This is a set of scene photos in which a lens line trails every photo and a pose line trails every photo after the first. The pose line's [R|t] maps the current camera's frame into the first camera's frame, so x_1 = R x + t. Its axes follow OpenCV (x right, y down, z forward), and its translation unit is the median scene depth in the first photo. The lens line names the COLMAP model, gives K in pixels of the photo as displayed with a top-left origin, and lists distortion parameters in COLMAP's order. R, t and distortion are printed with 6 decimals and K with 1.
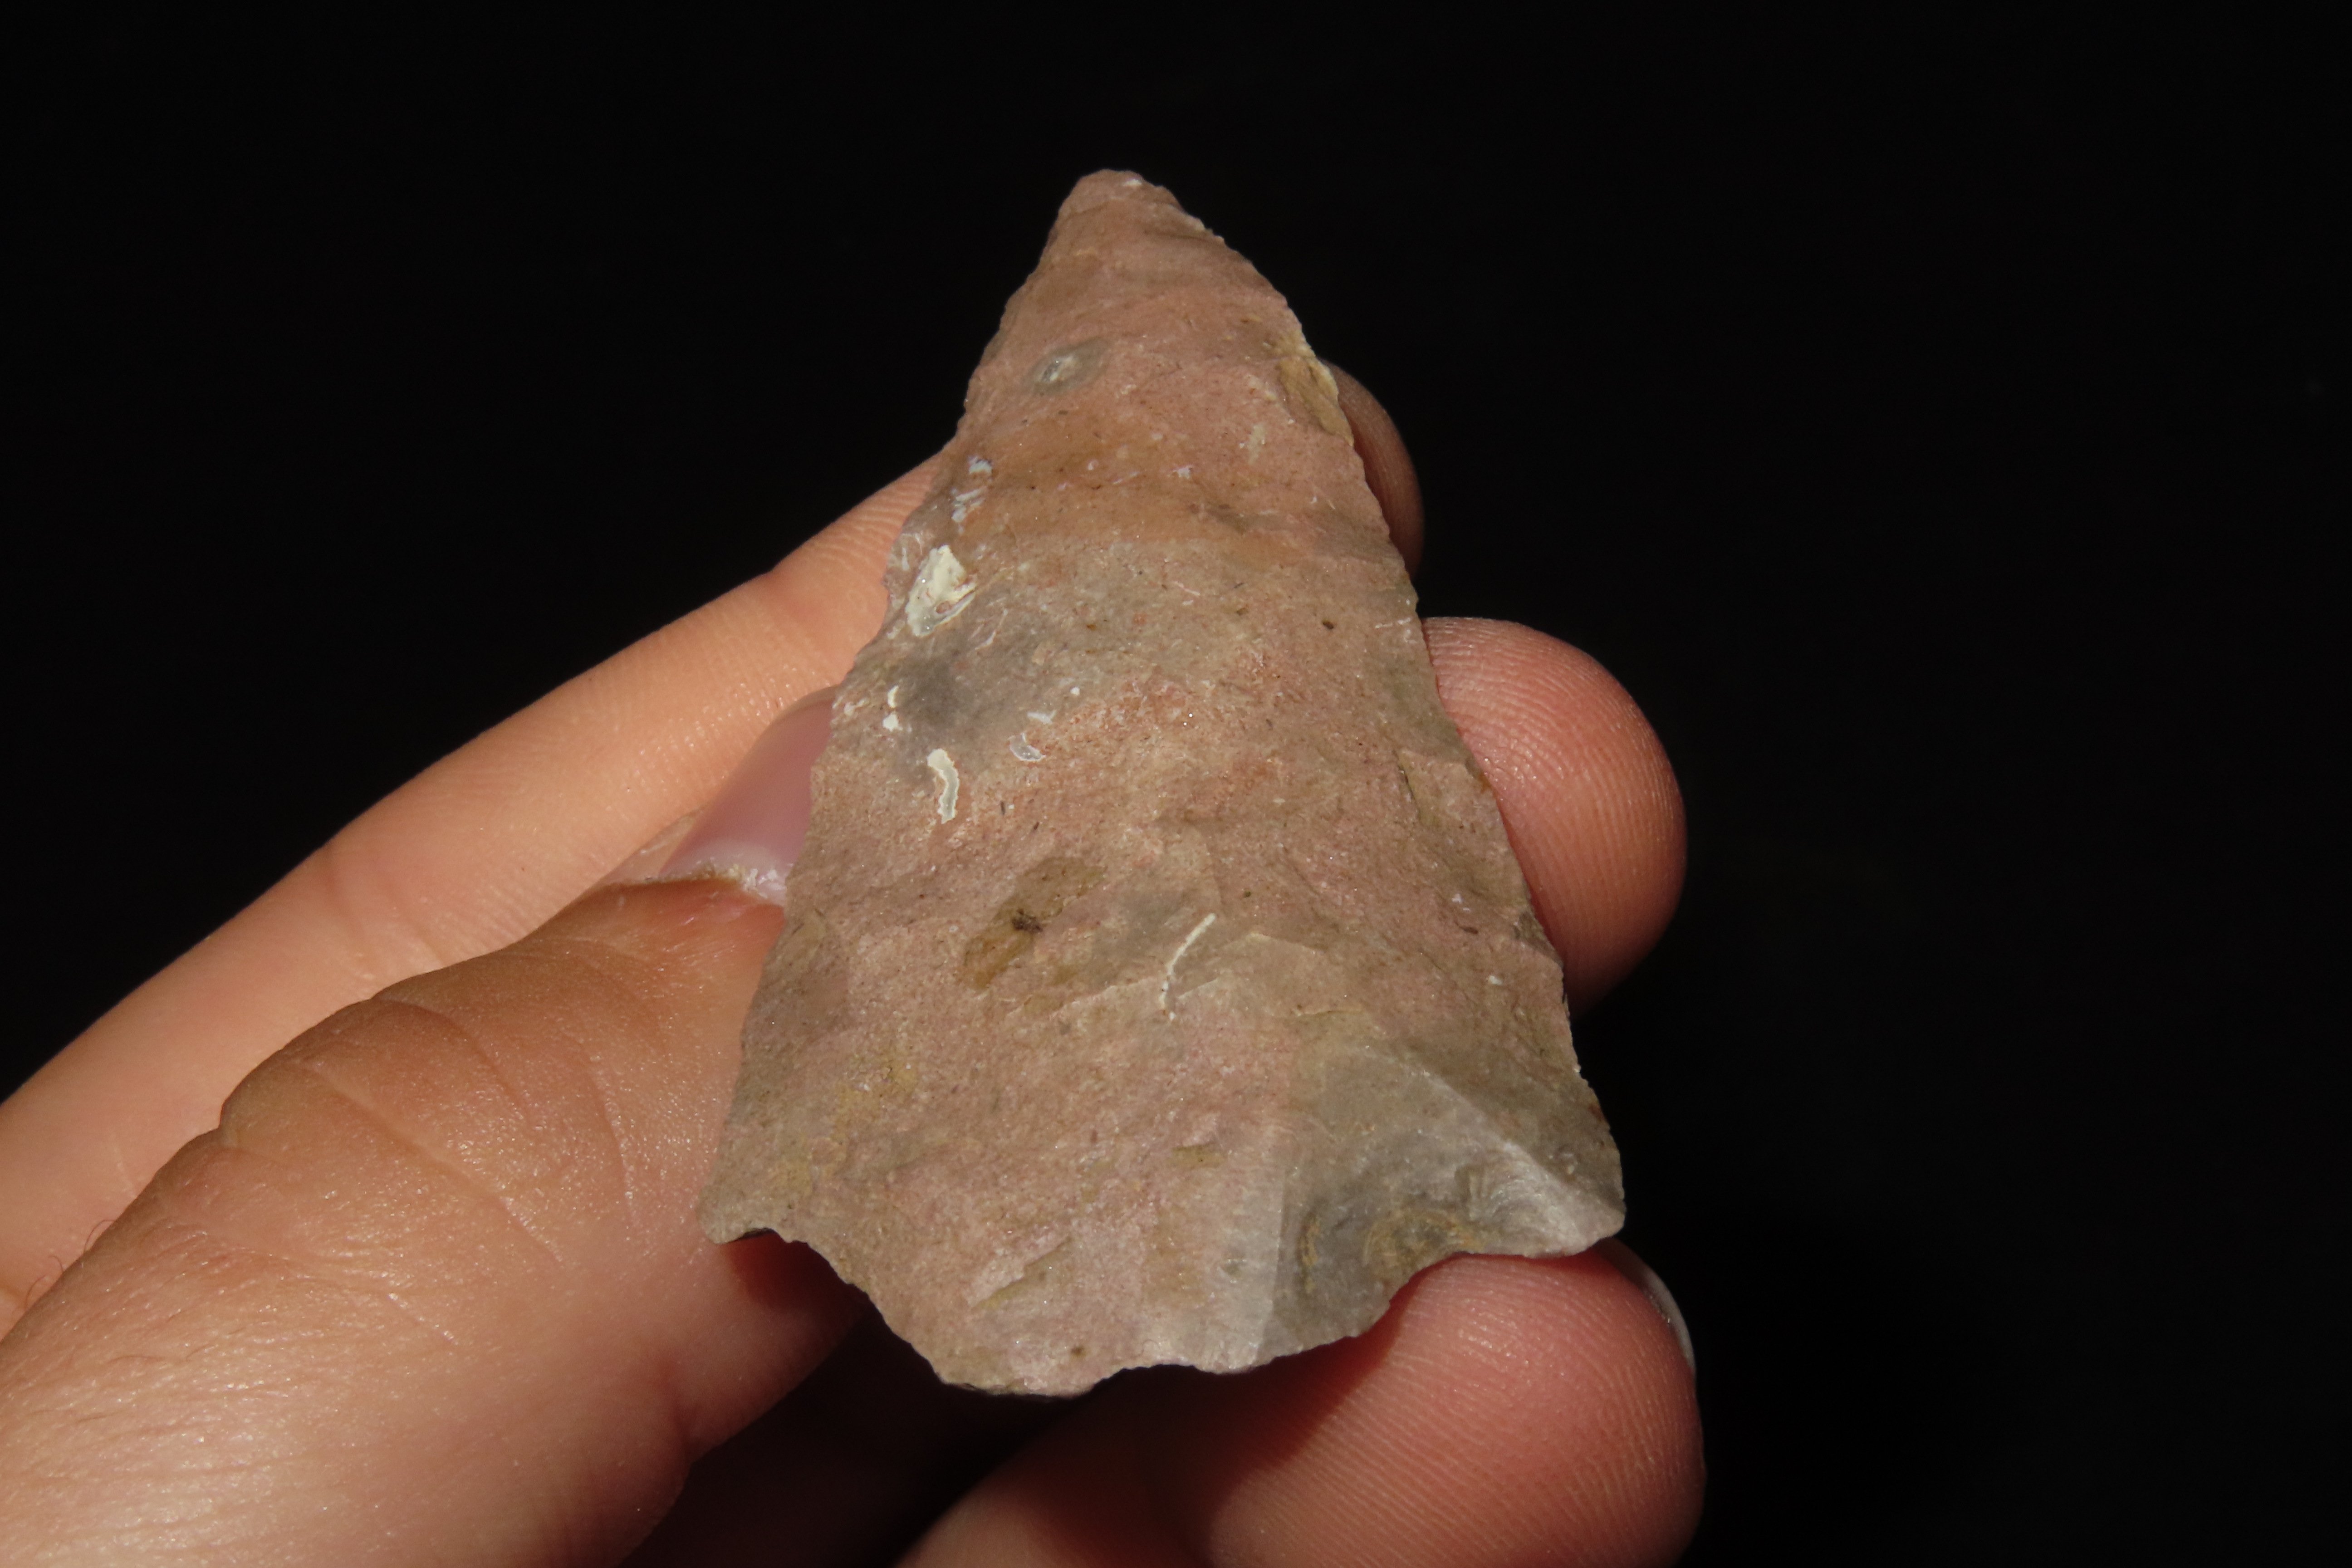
lens RADIAL K [[991.2, 0, 1176.0], [0, 991.2, 784.0], [0, 0, 1]] dist [0.000076, 0.000001]
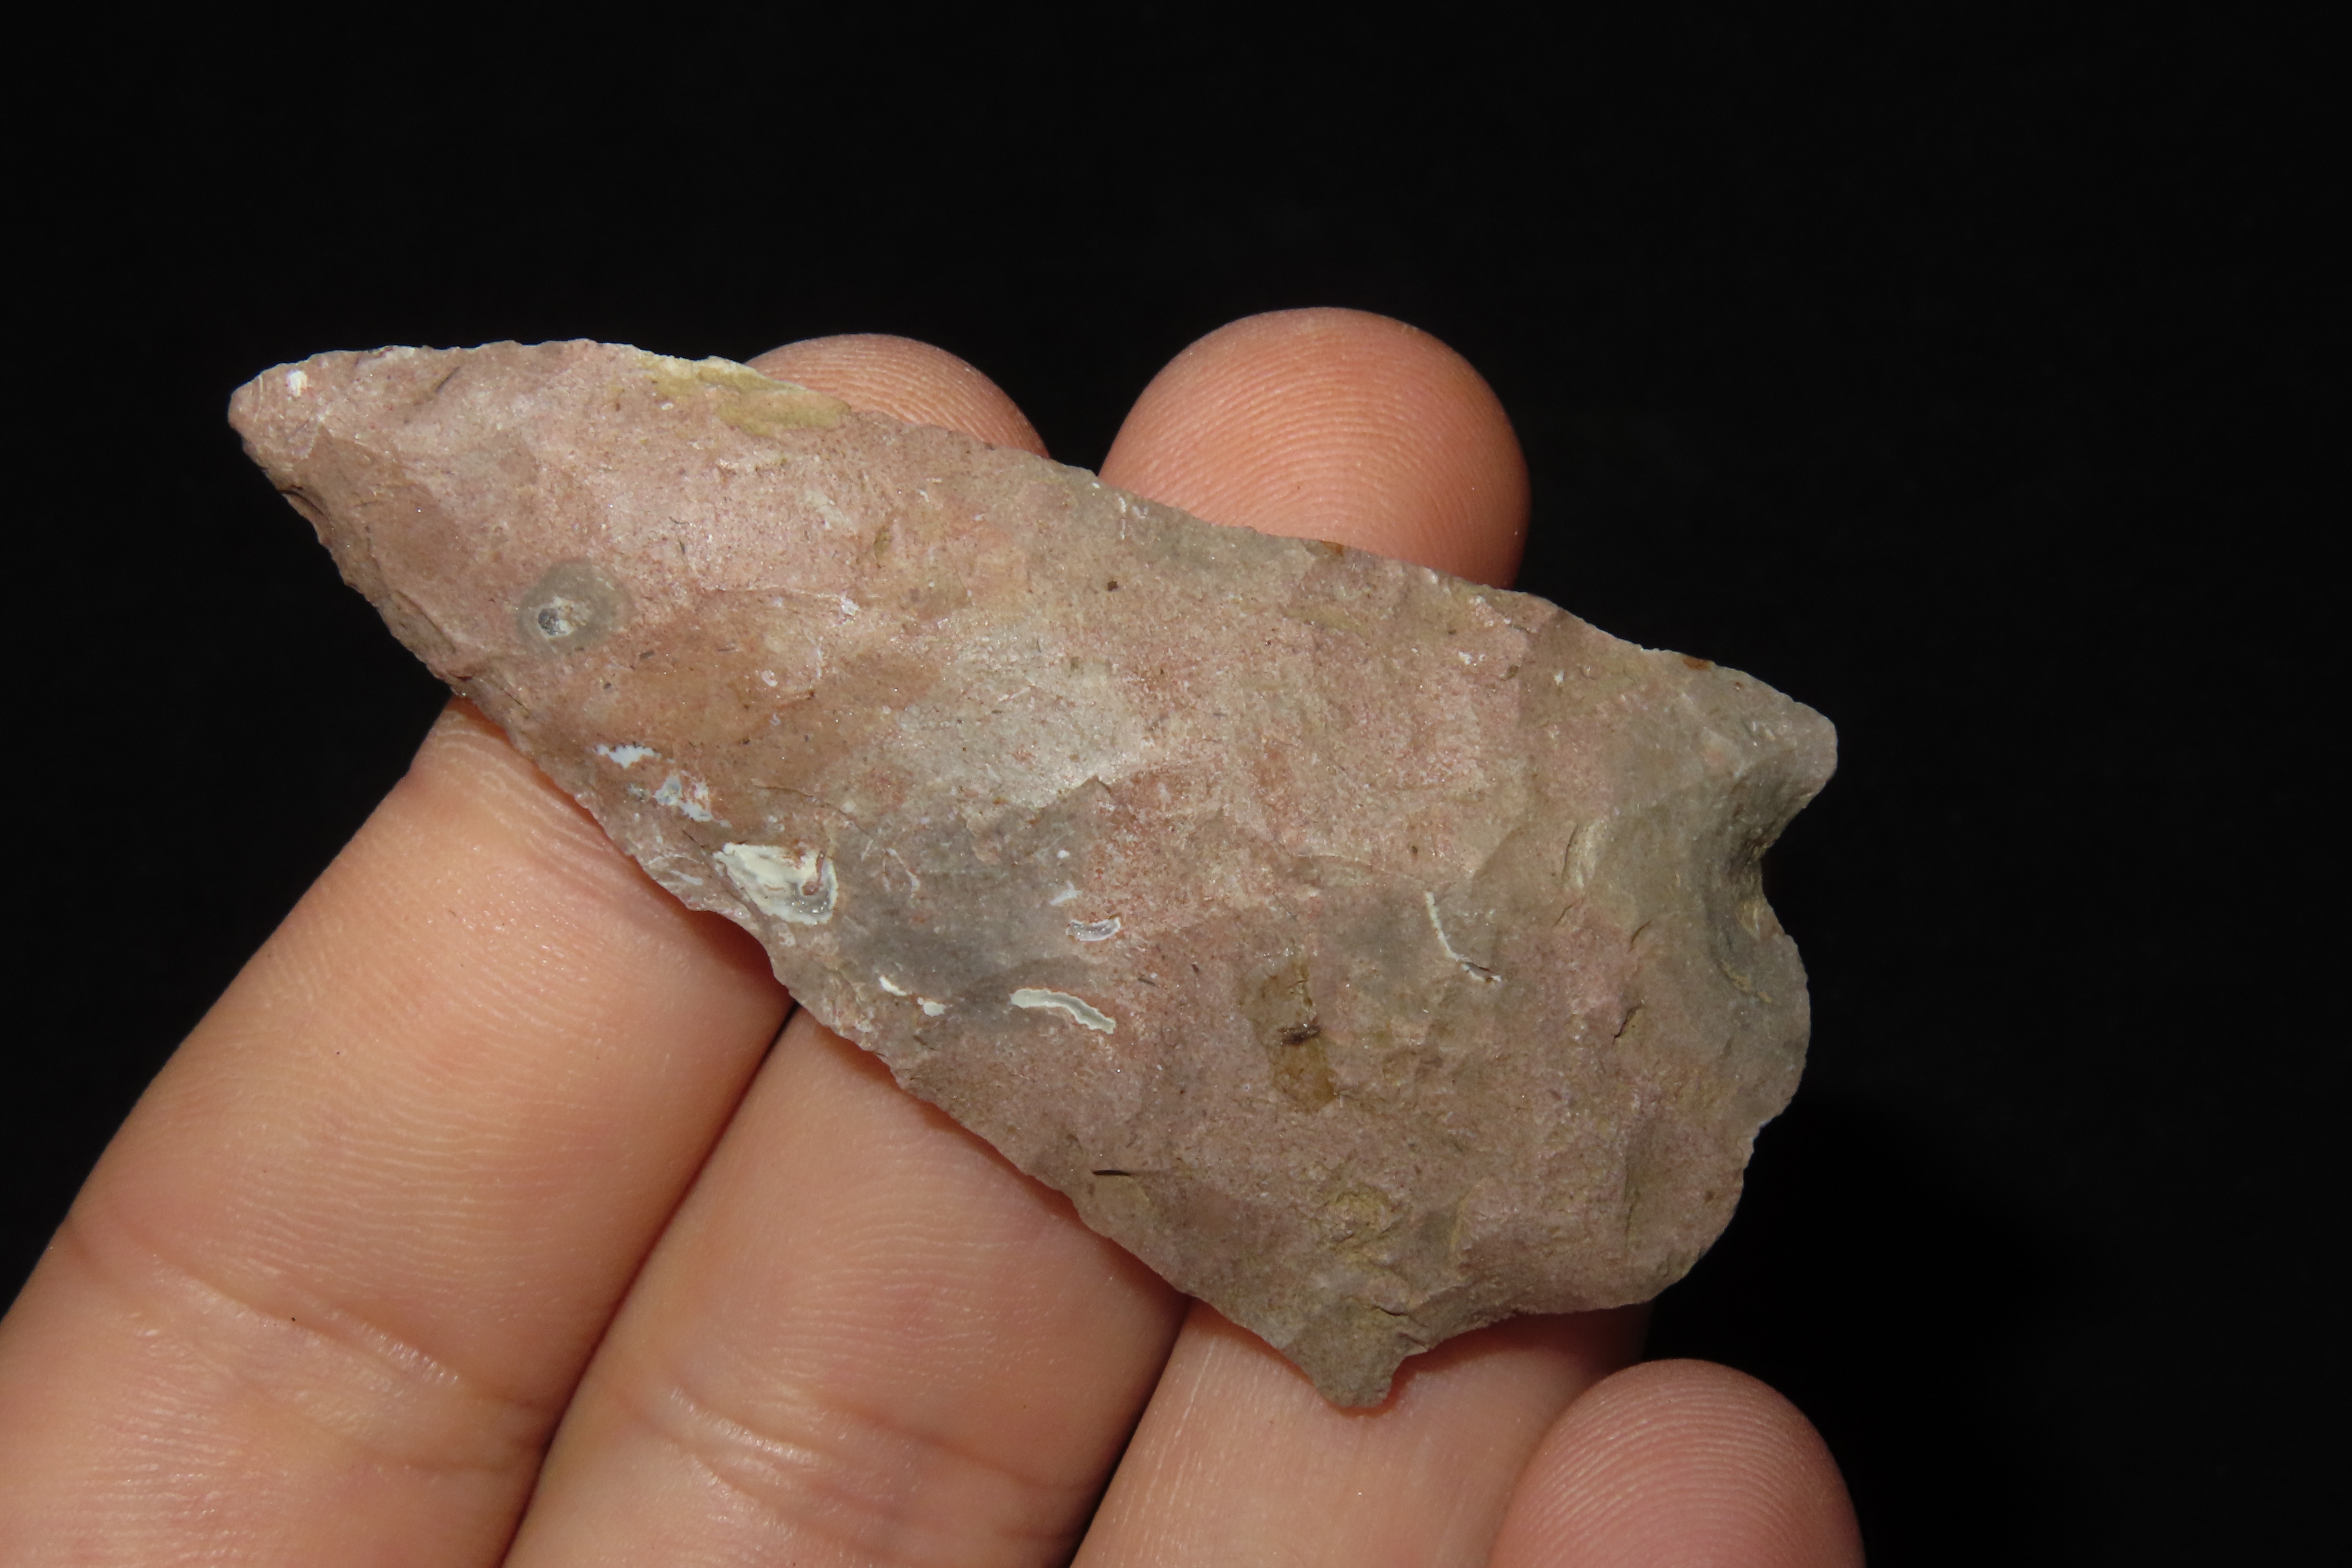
lens RADIAL K [[991.2, 0, 1176.0], [0, 991.2, 784.0], [0, 0, 1]] dist [0.000076, 0.000001]
pose [[0.507252, -0.860453, 0.048128, -0.031674], [0.833642, 0.504072, 0.225727, -0.251992], [-0.218488, -0.074380, 0.973001, 0.025459]]
